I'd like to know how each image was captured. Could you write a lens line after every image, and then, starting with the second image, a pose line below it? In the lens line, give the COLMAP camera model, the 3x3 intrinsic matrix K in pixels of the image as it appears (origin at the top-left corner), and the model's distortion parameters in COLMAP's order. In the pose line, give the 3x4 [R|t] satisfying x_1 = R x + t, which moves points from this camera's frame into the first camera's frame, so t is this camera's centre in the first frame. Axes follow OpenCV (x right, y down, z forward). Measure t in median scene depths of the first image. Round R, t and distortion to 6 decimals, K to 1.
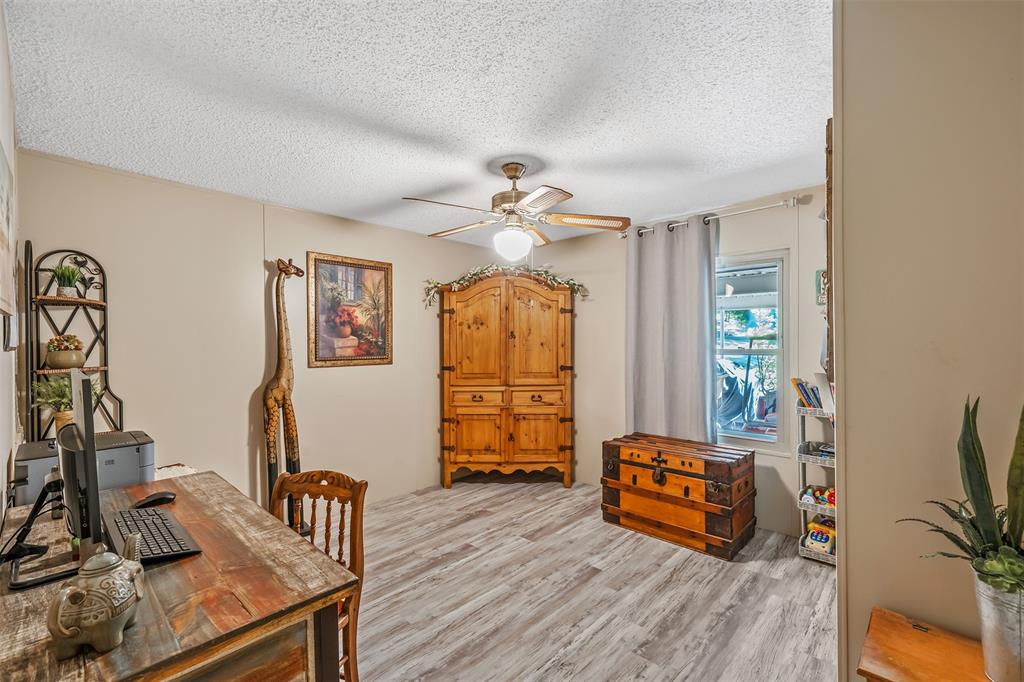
lens RADIAL K [[445.7, 0, 510.9], [0, 445.7, 339.8], [0, 0, 1]] dist [0.002101, 0.000031]
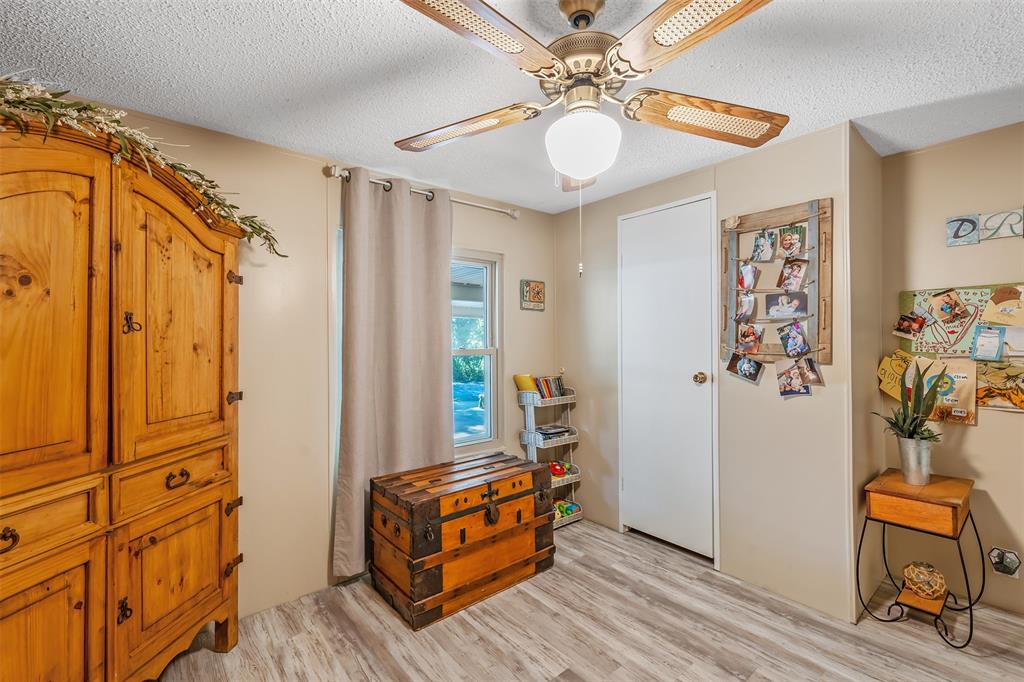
lens RADIAL K [[445.7, 0, 511.5], [0, 445.7, 340.3], [0, 0, 1]] dist [0.002101, 0.000031]
pose [[0.108586, 0.004938, 0.994075, -0.419533], [0.004980, 0.999972, -0.005512, 0.008547], [-0.994075, 0.005549, 0.108558, 0.850564]]
